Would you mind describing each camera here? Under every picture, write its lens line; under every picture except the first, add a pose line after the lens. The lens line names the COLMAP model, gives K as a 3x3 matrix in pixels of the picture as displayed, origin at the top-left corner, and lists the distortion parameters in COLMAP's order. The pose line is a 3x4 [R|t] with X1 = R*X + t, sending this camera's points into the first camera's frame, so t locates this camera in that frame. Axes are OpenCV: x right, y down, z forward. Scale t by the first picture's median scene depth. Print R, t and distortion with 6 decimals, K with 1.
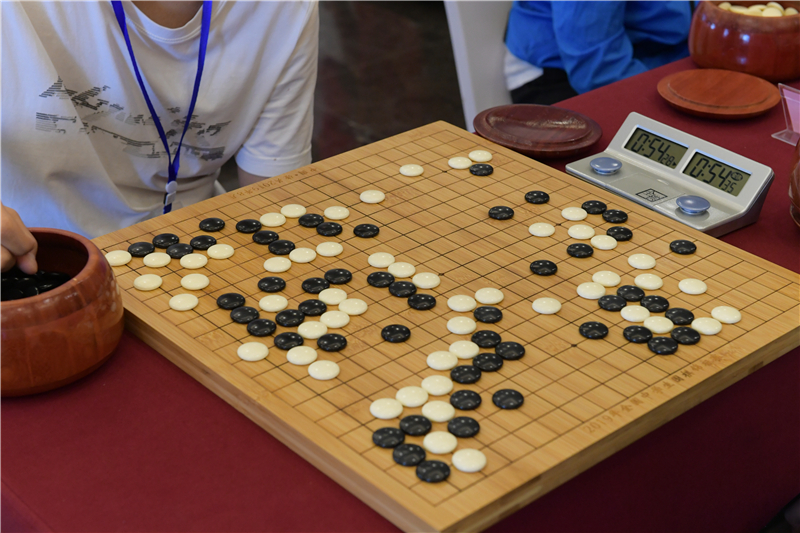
lens RADIAL K [[1501.6, 0, 400.0], [0, 1501.6, 266.5], [0, 0, 1]] dist [-0.035229, -0.141229]
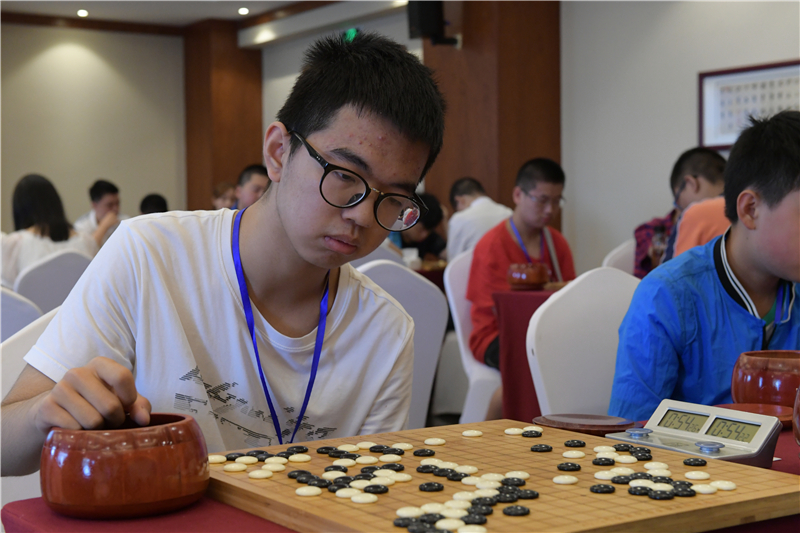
lens RADIAL K [[1314.1, 0, 400.0], [0, 1314.1, 266.5], [0, 0, 1]] dist [-0.003525, -0.095640]
pose [[0.991141, 0.001346, -0.132808, 0.082681], [-0.059368, 0.898979, -0.433950, 0.255816], [0.118808, 0.437990, 0.891095, 0.007515]]
